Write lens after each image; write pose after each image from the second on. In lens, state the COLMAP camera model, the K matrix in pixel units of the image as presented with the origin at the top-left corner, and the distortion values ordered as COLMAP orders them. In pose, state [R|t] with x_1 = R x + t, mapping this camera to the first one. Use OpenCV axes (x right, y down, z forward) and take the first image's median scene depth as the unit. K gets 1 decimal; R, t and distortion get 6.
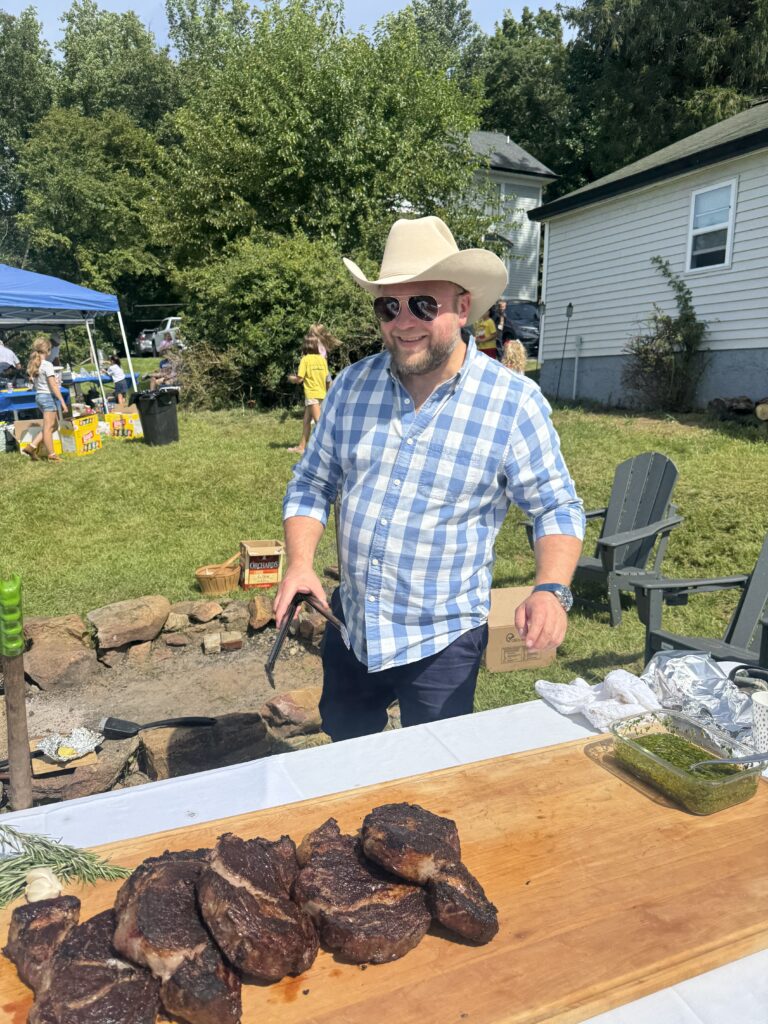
lens RADIAL K [[716.9, 0, 370.0], [0, 716.9, 512.8], [0, 0, 1]] dist [0.049886, -0.045175]
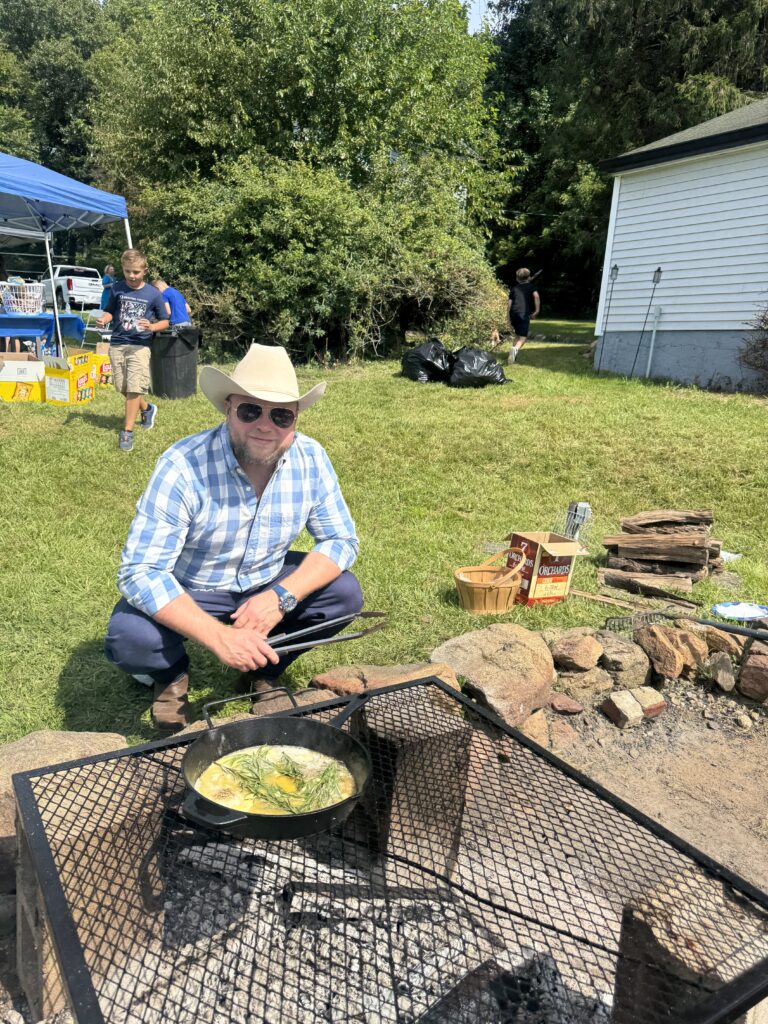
lens RADIAL K [[723.3, 0, 383.9], [0, 723.3, 521.2], [0, 0, 1]] dist [-0.001831, -0.001233]
pose [[0.979973, 0.031148, 0.196680, -0.179029], [-0.037934, 0.998804, 0.030833, 0.004983], [-0.195485, -0.037677, 0.979983, 0.150951]]
